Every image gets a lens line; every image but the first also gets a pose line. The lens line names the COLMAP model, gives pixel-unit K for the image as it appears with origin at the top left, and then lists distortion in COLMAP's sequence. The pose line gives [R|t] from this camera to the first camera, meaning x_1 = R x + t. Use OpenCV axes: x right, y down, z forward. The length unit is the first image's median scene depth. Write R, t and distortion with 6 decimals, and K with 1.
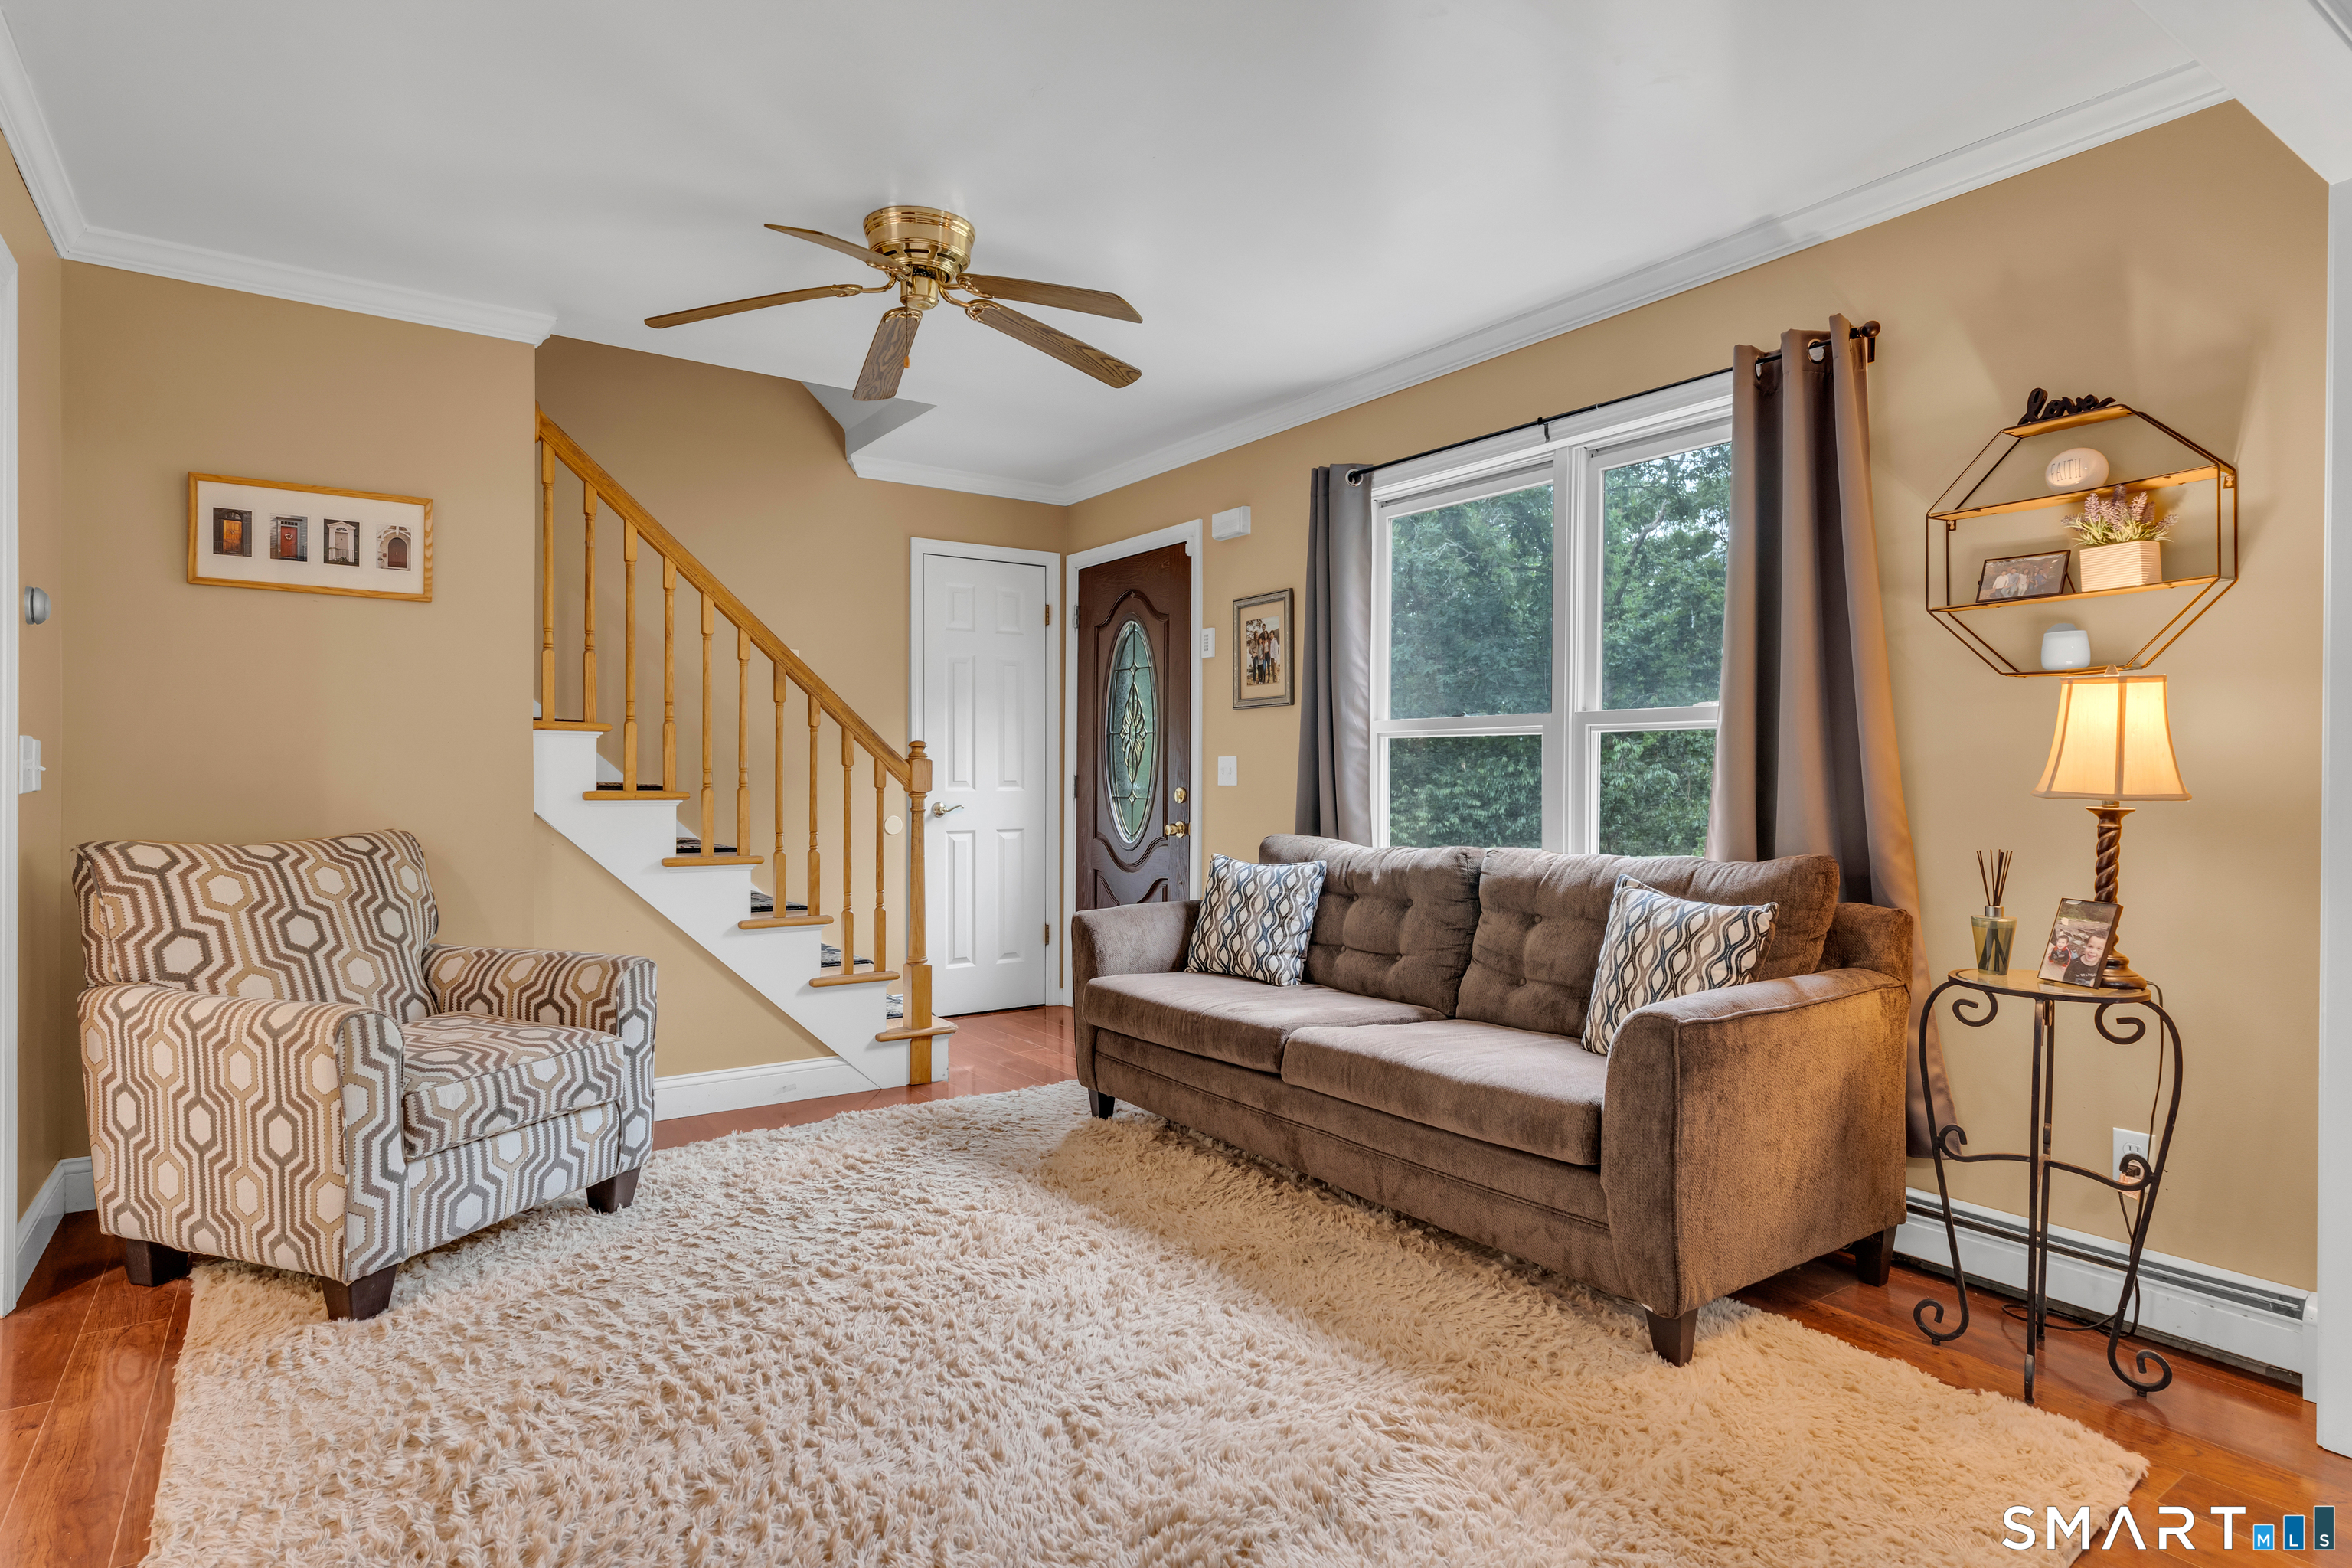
lens RADIAL K [[1247.1, 0, 1176.0], [0, 1247.1, 784.0], [0, 0, 1]] dist [-0.000248, -0.000487]
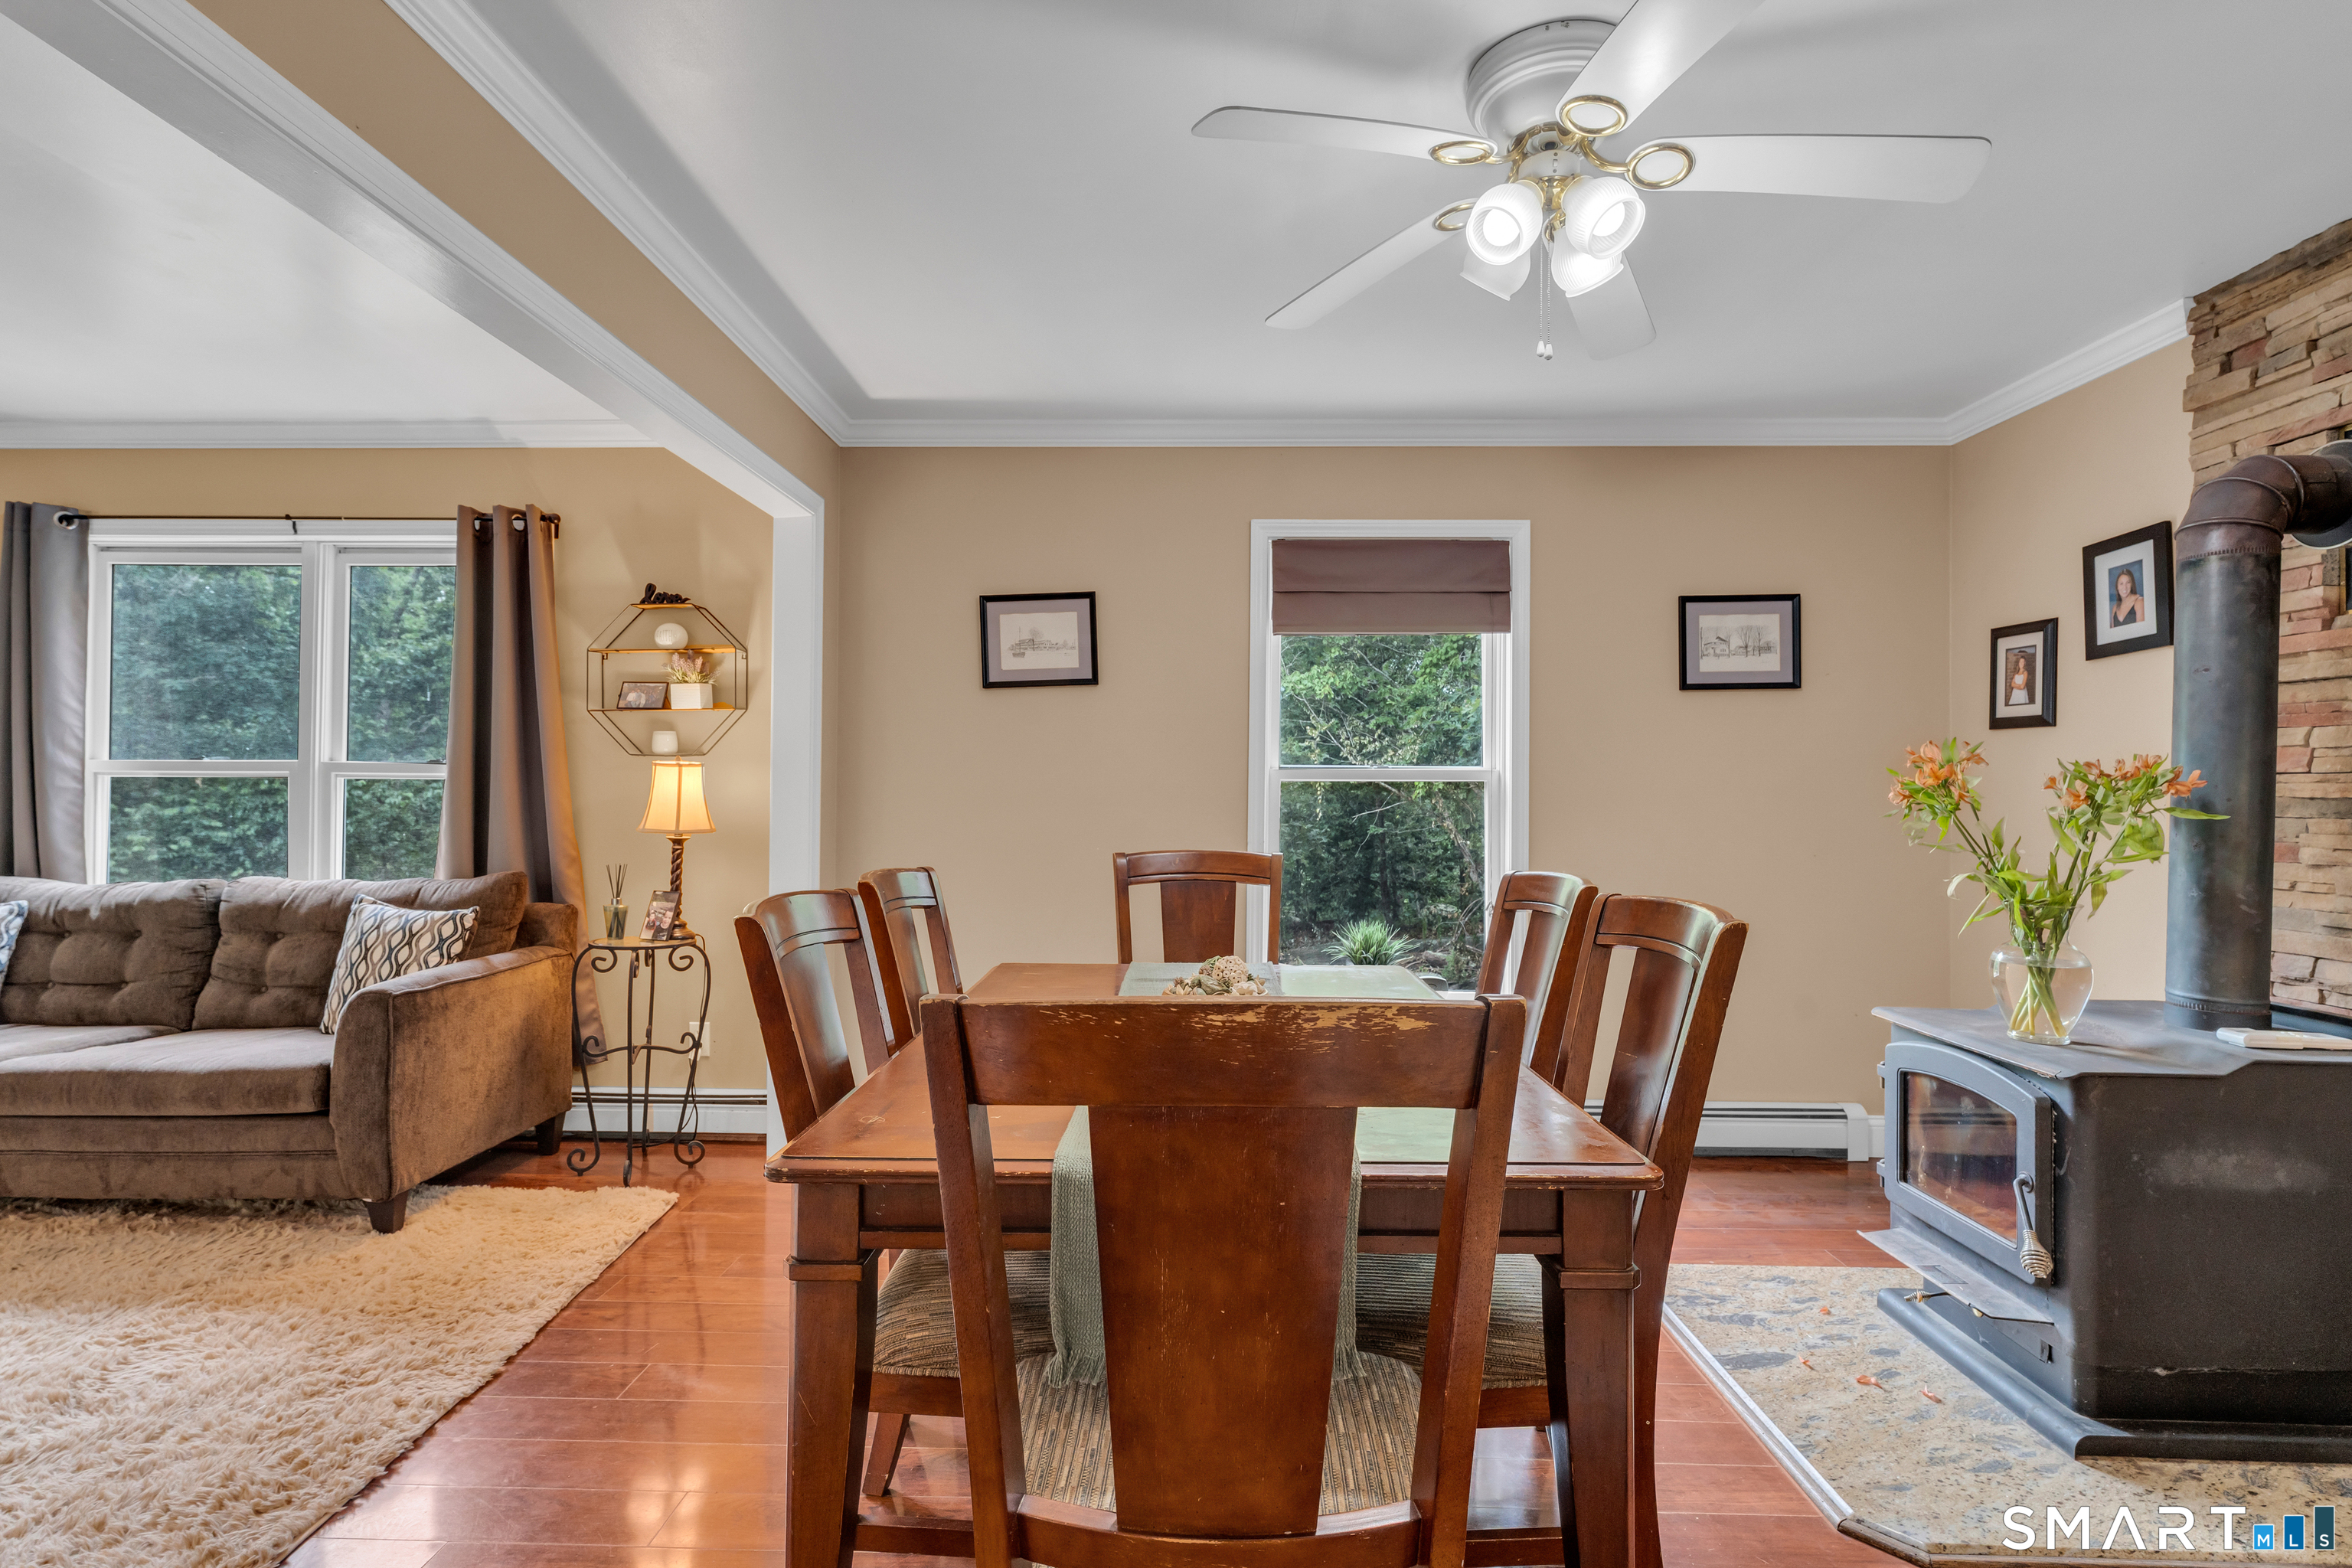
lens RADIAL K [[1127.9, 0, 1176.0], [0, 1127.9, 784.0], [0, 0, 1]] dist [-0.000602, -0.000554]
pose [[0.588696, 0.008135, 0.808313, -0.097901], [0.001254, 0.999939, -0.010977, -0.030412], [-0.808353, 0.007475, 0.588650, -0.407432]]
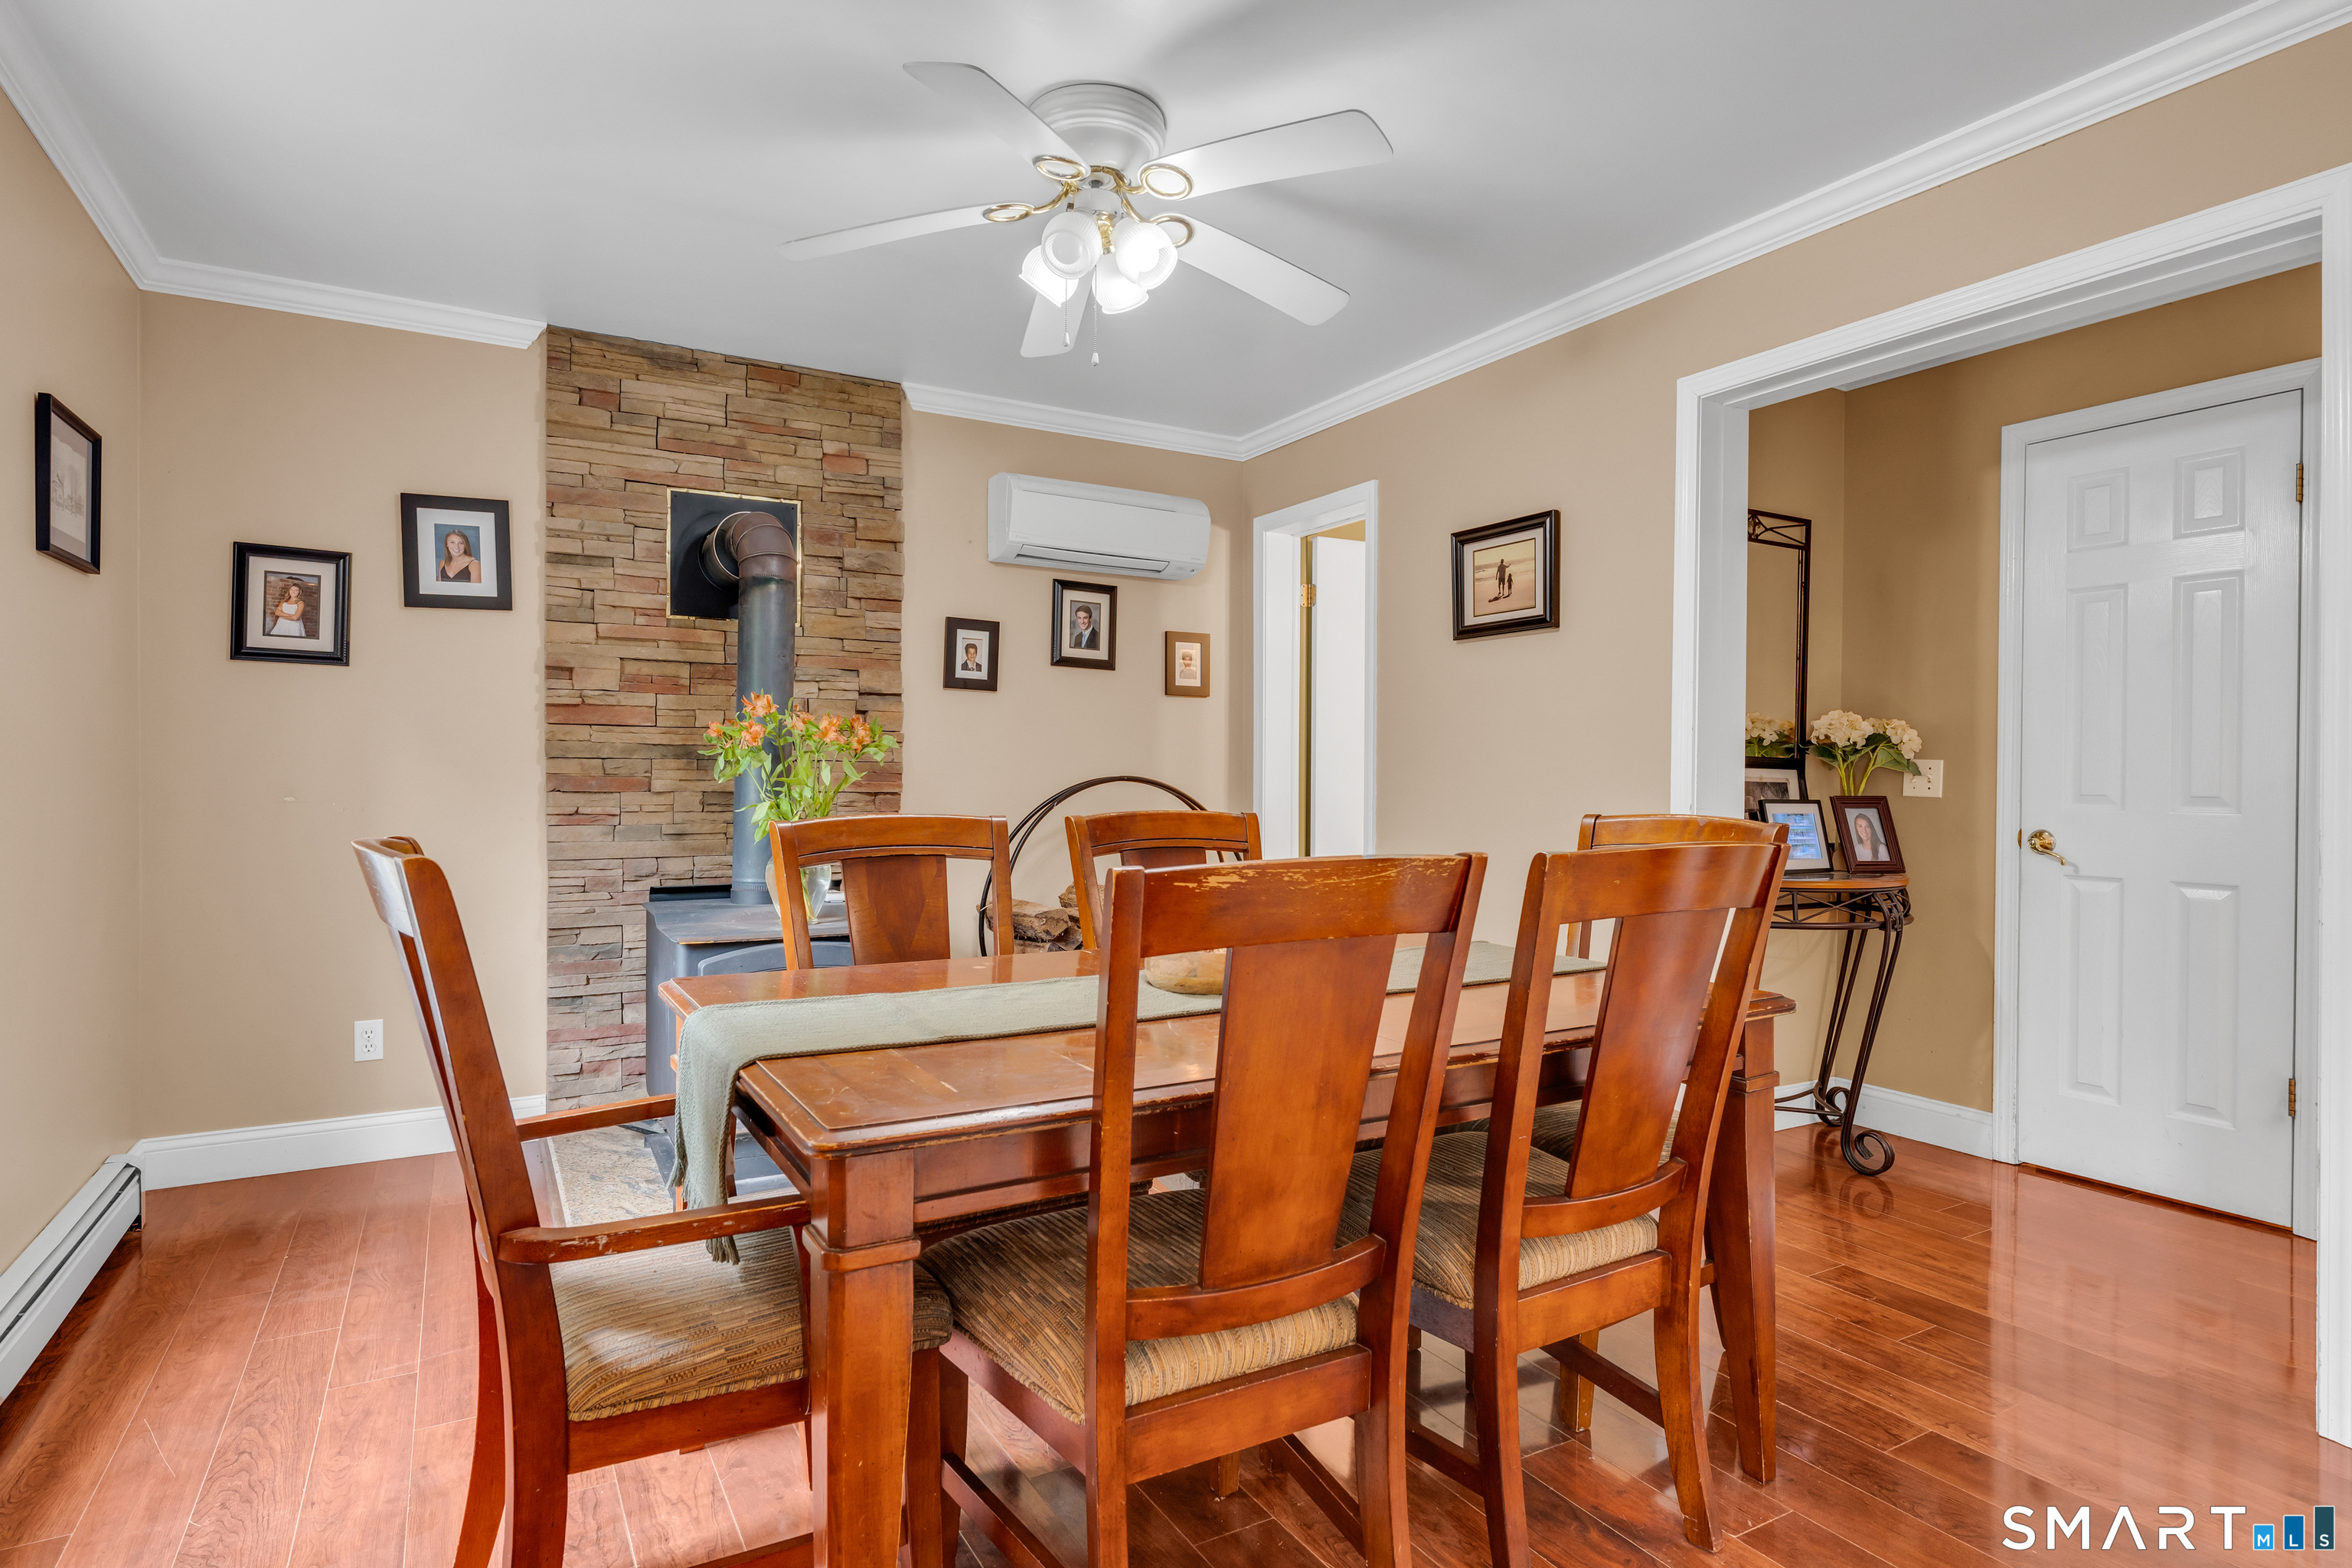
lens RADIAL K [[1247.1, 0, 1176.0], [0, 1247.1, 784.0], [0, 0, 1]] dist [-0.000248, -0.000487]
pose [[-0.996302, -0.009073, 0.085439, 0.454554], [-0.007942, 0.999877, 0.013558, -0.007671], [-0.085552, 0.012830, -0.996251, 0.715236]]
